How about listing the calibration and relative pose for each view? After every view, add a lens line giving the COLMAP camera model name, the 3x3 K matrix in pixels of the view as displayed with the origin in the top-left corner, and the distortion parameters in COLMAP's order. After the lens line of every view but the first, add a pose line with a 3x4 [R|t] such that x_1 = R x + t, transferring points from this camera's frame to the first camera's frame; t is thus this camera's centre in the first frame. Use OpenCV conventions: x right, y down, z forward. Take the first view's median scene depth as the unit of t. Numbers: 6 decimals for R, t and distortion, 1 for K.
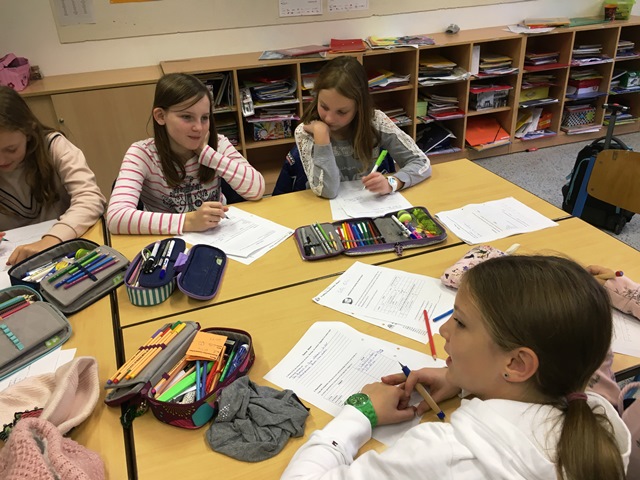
lens RADIAL K [[560.3, 0, 320.0], [0, 560.3, 240.0], [0, 0, 1]] dist [0.065695, -0.125357]
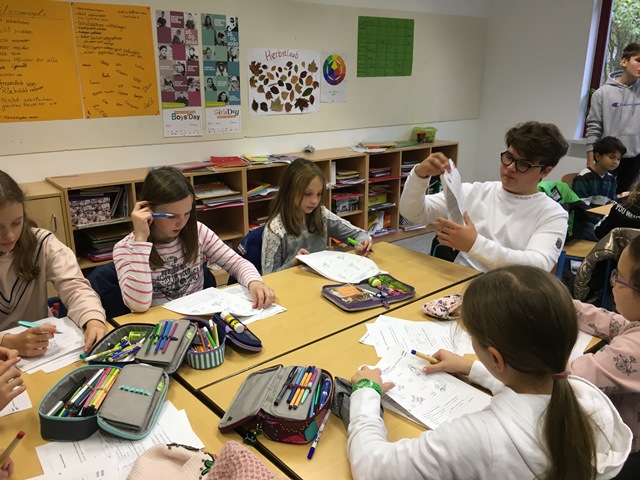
lens RADIAL K [[539.6, 0, 320.0], [0, 539.6, 240.0], [0, 0, 1]] dist [0.008619, 0.001361]
pose [[0.945264, -0.051758, 0.322175, -0.126558], [0.115392, 0.976565, -0.181674, 0.026406], [-0.305221, 0.208906, 0.929085, -0.032413]]
